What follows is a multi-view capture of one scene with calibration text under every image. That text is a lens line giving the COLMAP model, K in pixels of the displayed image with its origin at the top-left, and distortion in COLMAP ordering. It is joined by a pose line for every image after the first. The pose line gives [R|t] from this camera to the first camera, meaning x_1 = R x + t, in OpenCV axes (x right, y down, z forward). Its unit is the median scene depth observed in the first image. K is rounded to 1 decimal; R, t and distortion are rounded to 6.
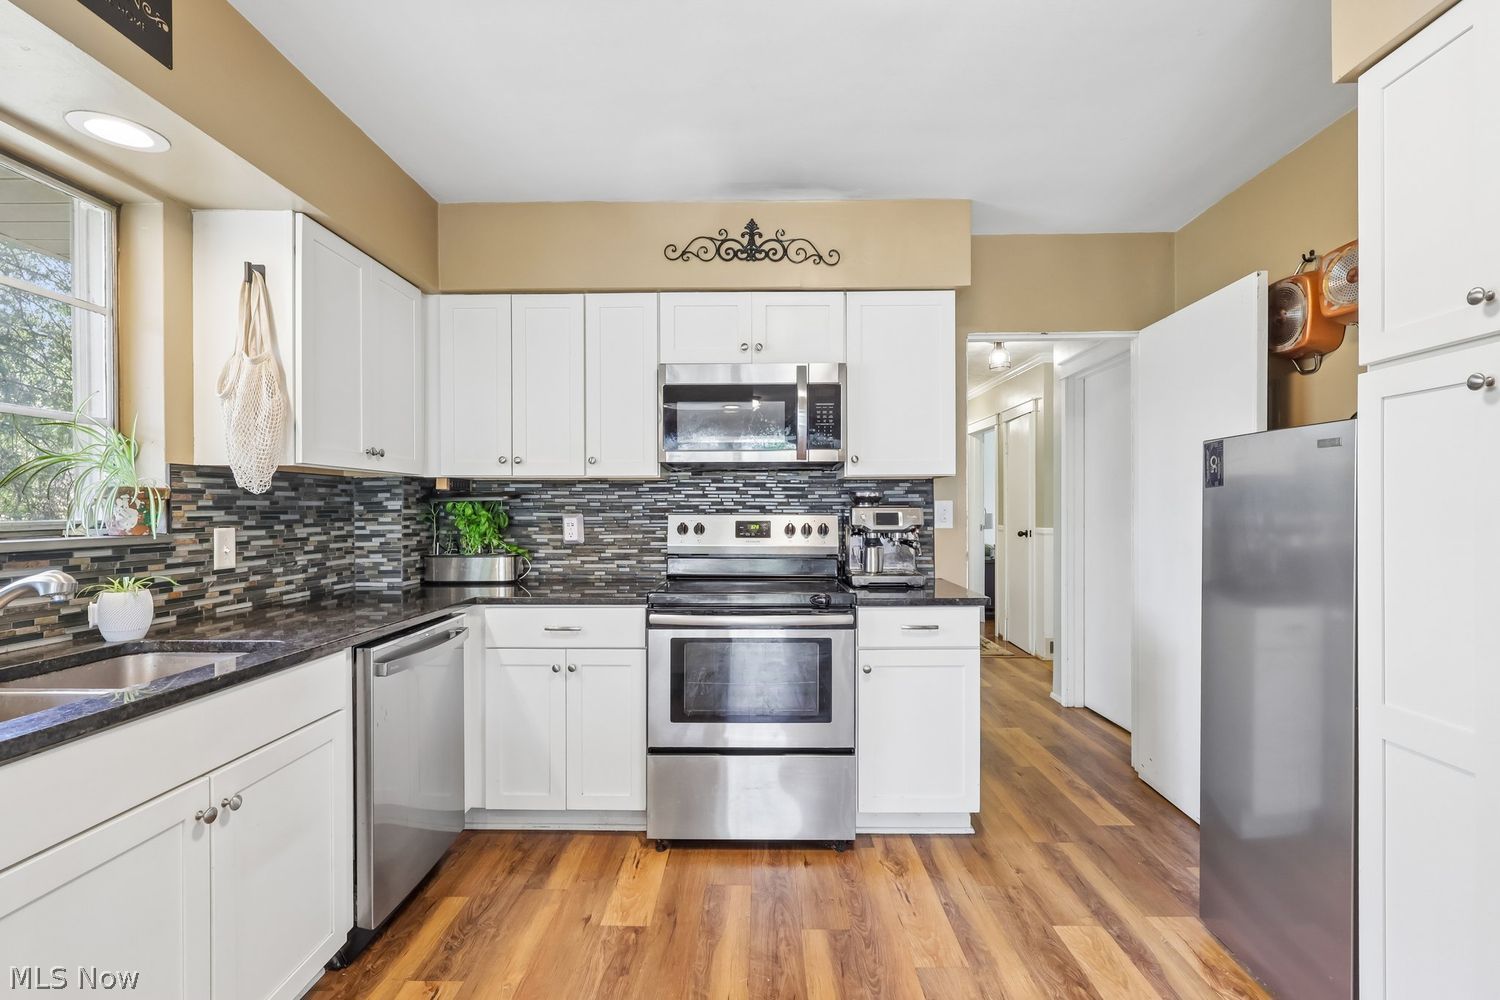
lens RADIAL K [[700.0, 0, 745.8], [0, 700.0, 516.1], [0, 0, 1]] dist [-0.000590, 0.000548]
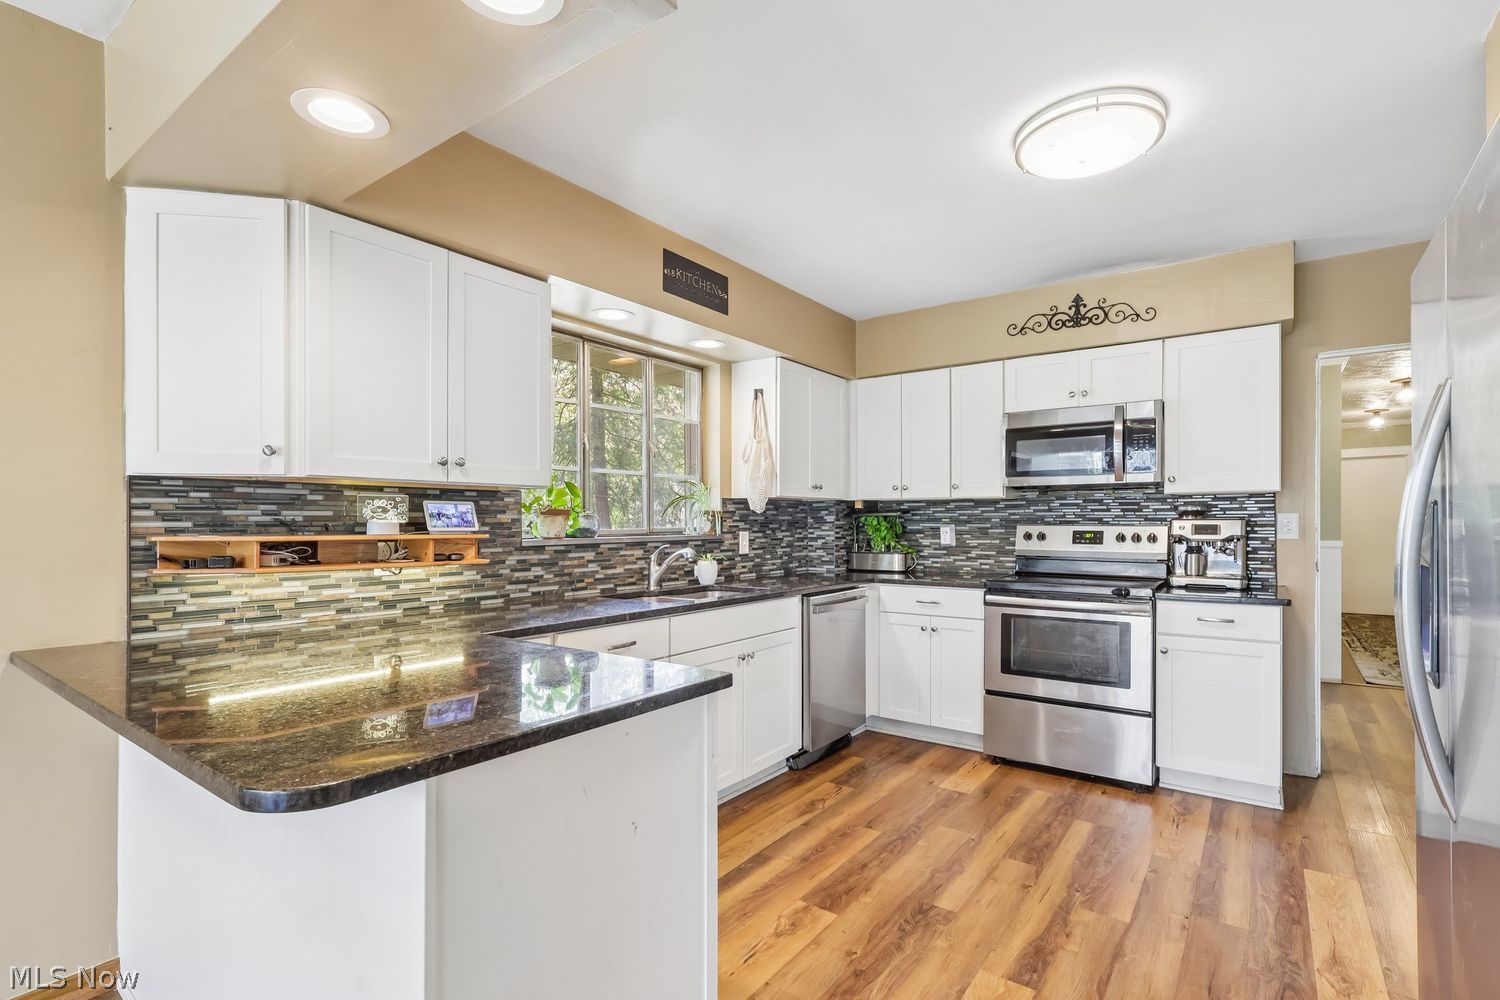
lens RADIAL K [[703.9, 0, 744.3], [0, 703.9, 520.1], [0, 0, 1]] dist [-0.001217, 0.000009]
pose [[0.812980, -0.001241, -0.582290, 0.262309], [-0.004241, 0.999959, -0.008052, 0.001067], [0.582276, 0.009015, 0.812941, -0.396903]]
